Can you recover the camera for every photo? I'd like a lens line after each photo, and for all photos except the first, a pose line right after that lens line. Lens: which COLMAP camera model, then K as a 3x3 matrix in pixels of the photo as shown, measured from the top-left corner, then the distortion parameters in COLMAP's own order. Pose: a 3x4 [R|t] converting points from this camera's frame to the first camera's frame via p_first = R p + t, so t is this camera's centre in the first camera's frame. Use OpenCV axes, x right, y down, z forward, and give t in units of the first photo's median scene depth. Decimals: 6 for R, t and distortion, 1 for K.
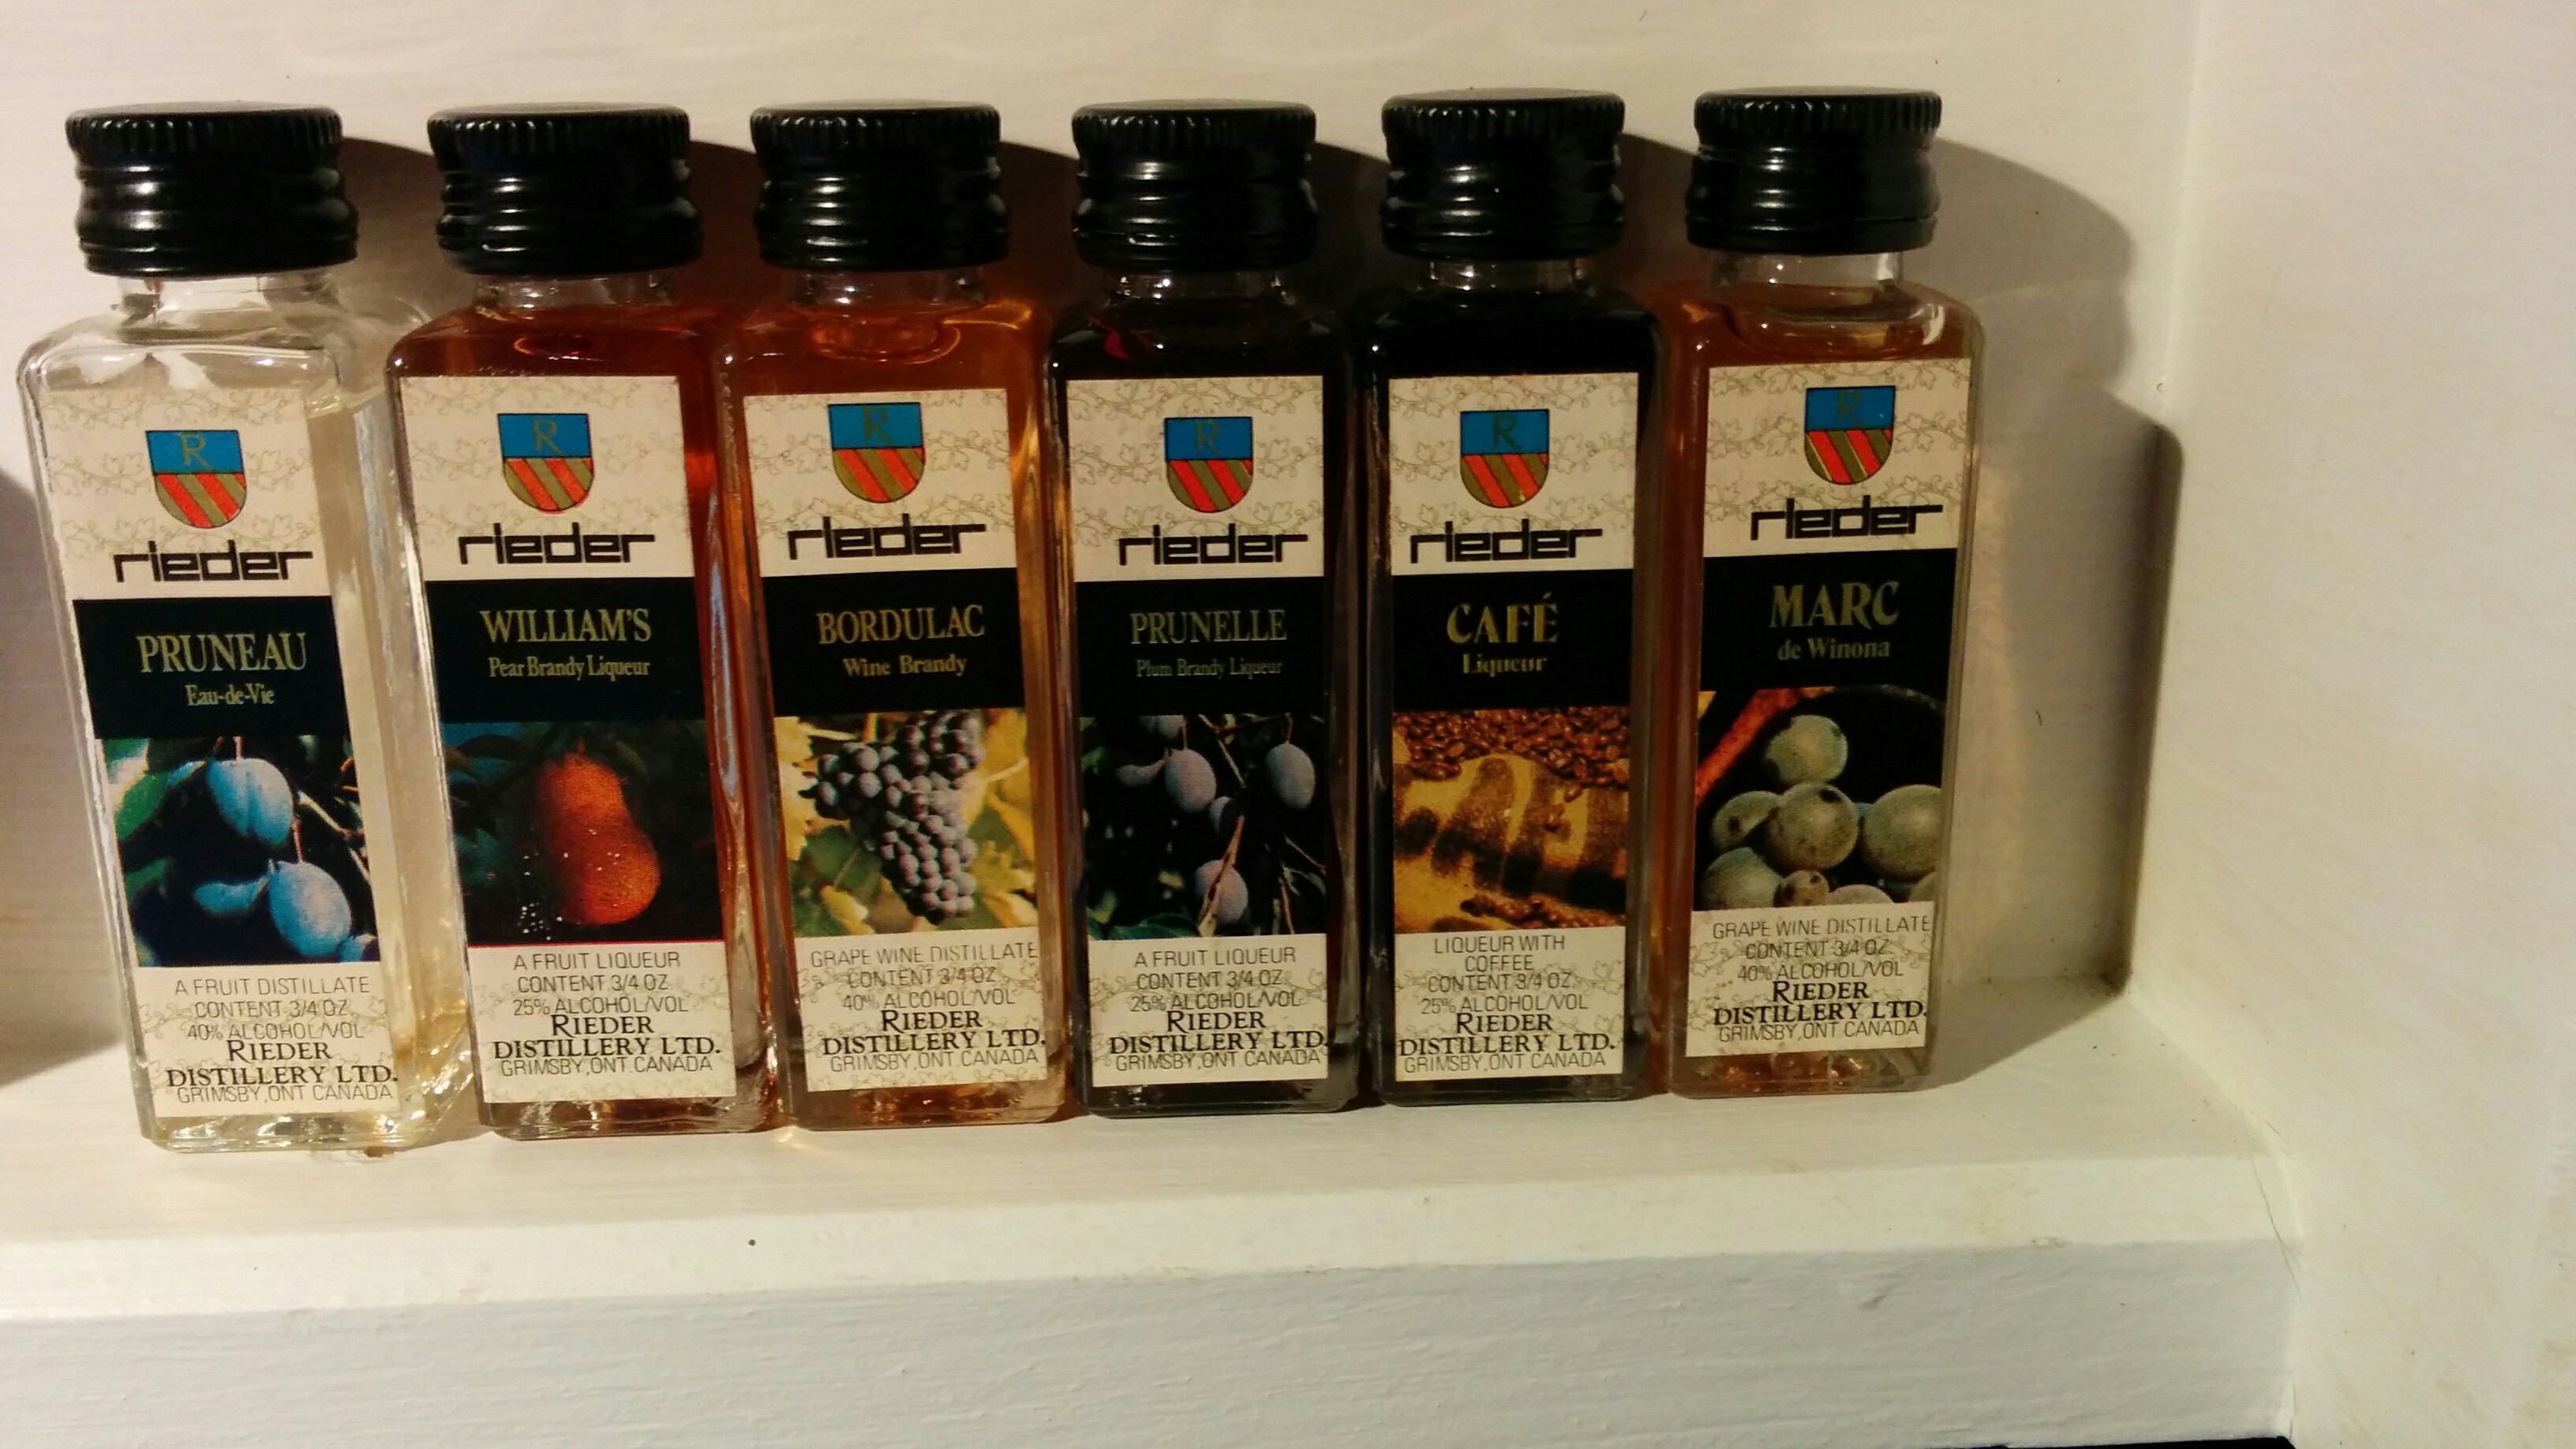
lens RADIAL K [[2358.9, 0, 1378.2], [0, 2358.9, 695.5], [0, 0, 1]] dist [0.044905, 0.000000]
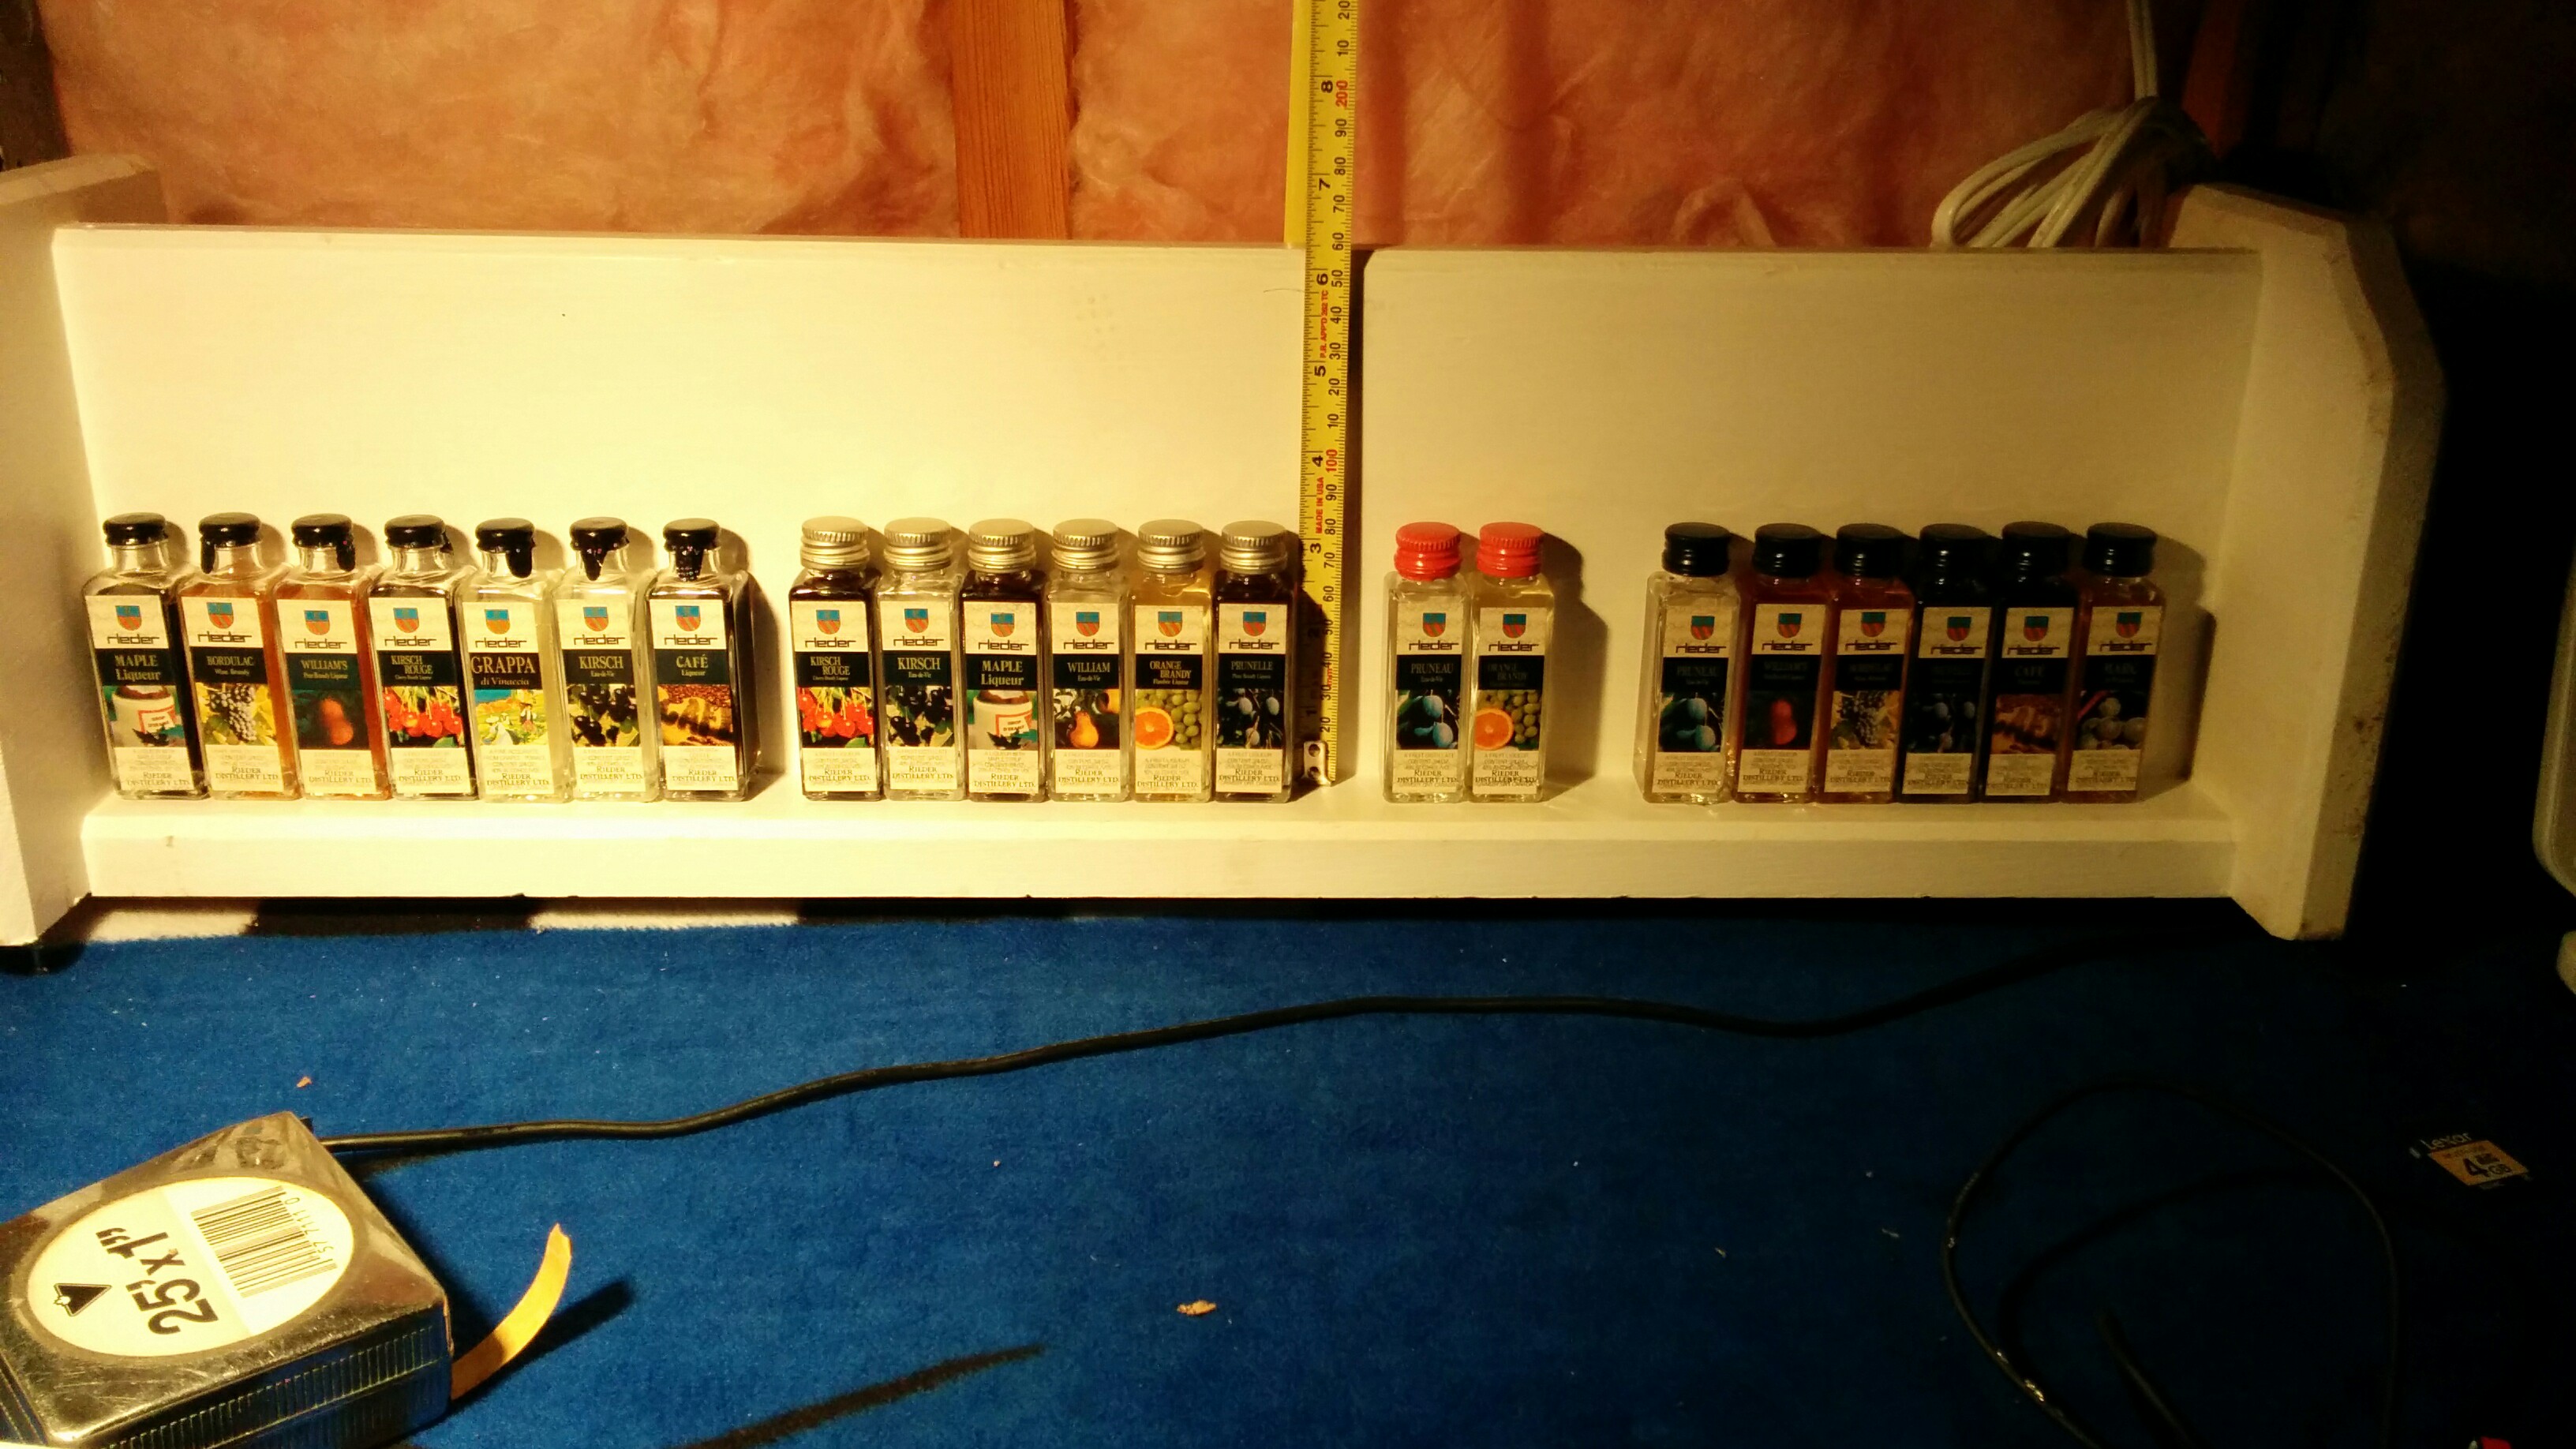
lens RADIAL K [[2358.9, 0, 1303.4], [0, 2358.9, 749.2], [0, 0, 1]] dist [0.044905, 0.000000]
pose [[0.999293, 0.029502, -0.023321, -0.978840], [-0.027799, 0.997141, 0.070258, -0.135276], [0.025327, -0.069560, 0.997256, -2.702013]]
